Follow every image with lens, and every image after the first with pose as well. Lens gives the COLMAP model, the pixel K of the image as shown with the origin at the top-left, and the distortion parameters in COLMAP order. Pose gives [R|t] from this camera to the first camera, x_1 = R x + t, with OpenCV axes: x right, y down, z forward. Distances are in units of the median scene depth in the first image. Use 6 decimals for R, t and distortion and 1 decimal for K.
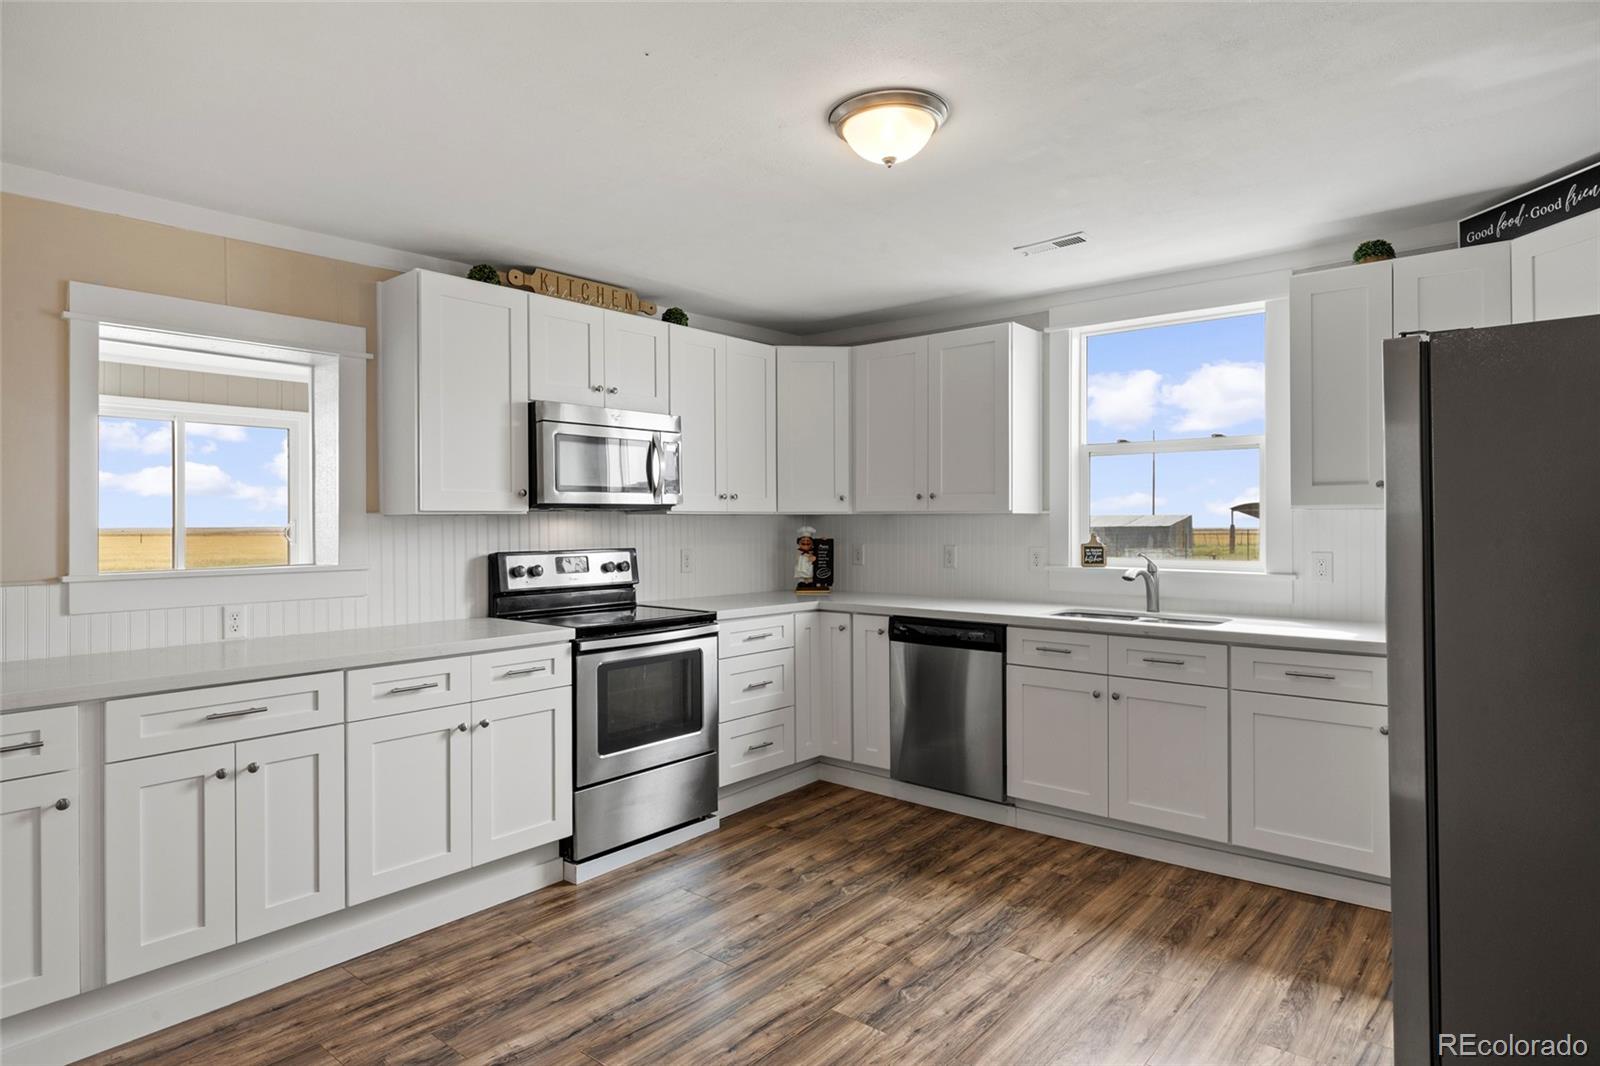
lens RADIAL K [[896.5, 0, 800.7], [0, 896.5, 519.7], [0, 0, 1]] dist [0.005064, 0.001102]
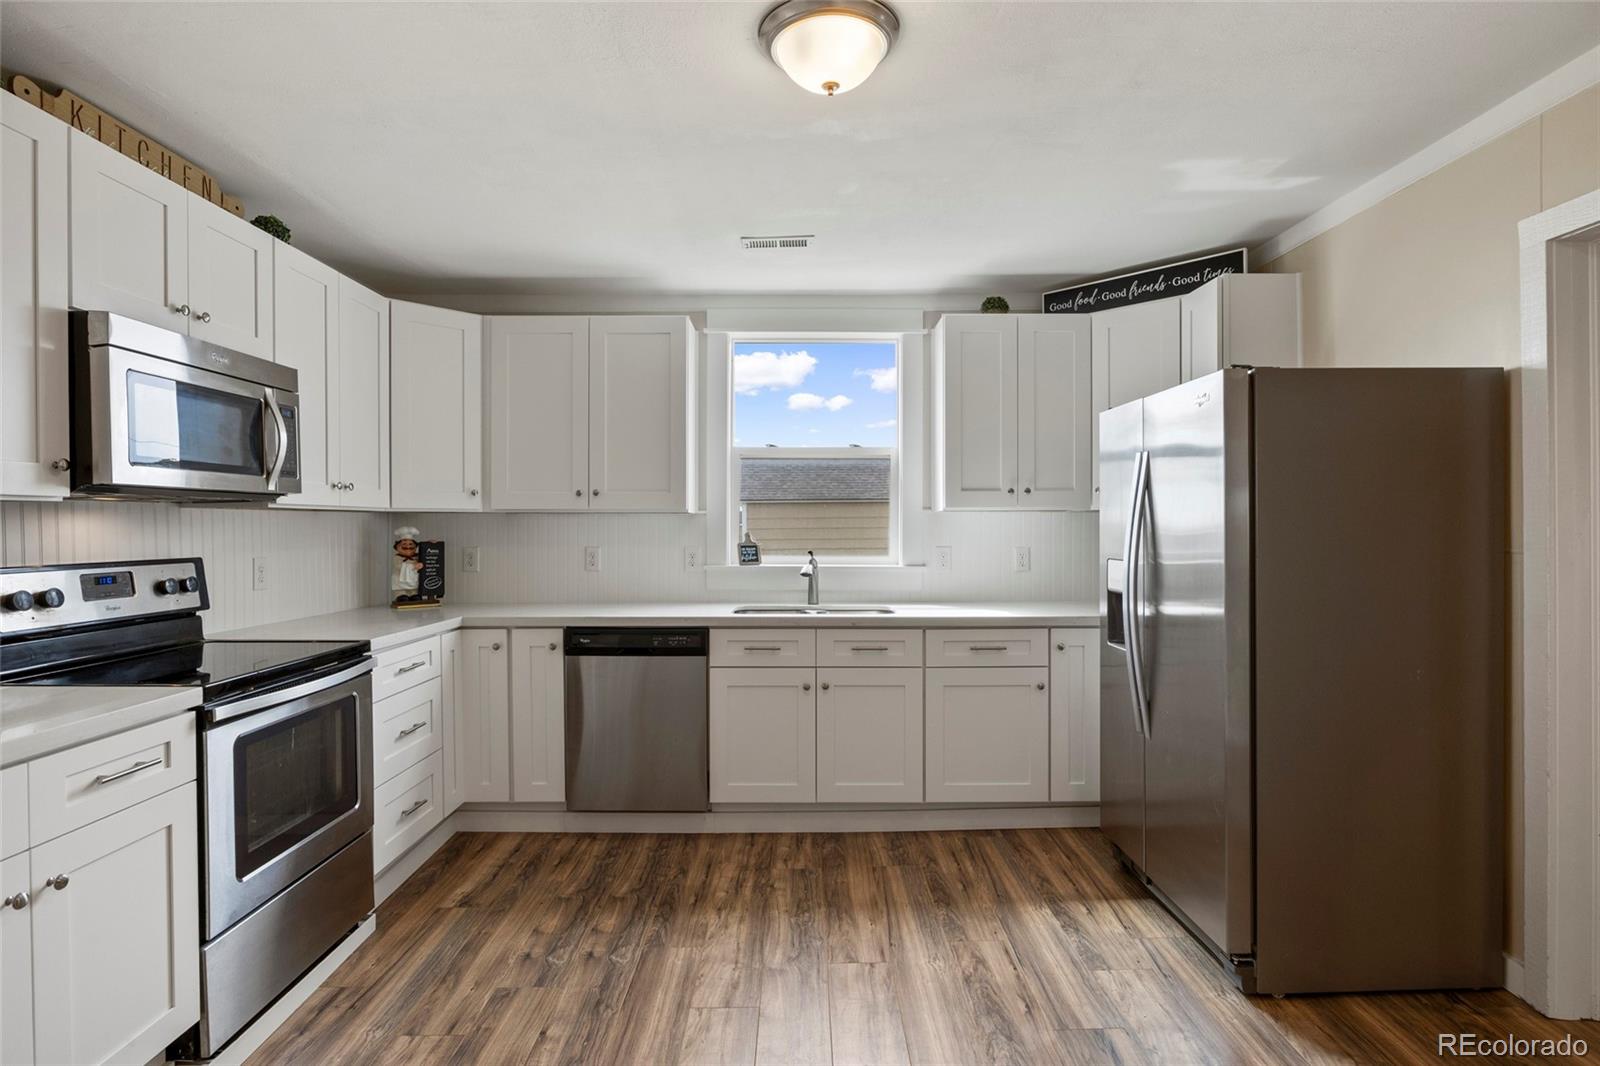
lens RADIAL K [[808.7, 0, 800.0], [0, 808.7, 533.0], [0, 0, 1]] dist [-0.005701, -0.000789]
pose [[0.764214, -0.004281, 0.644948, -0.261311], [-0.001427, 0.999964, 0.008329, 0.008520], [-0.644961, -0.007285, 0.764181, 0.273974]]
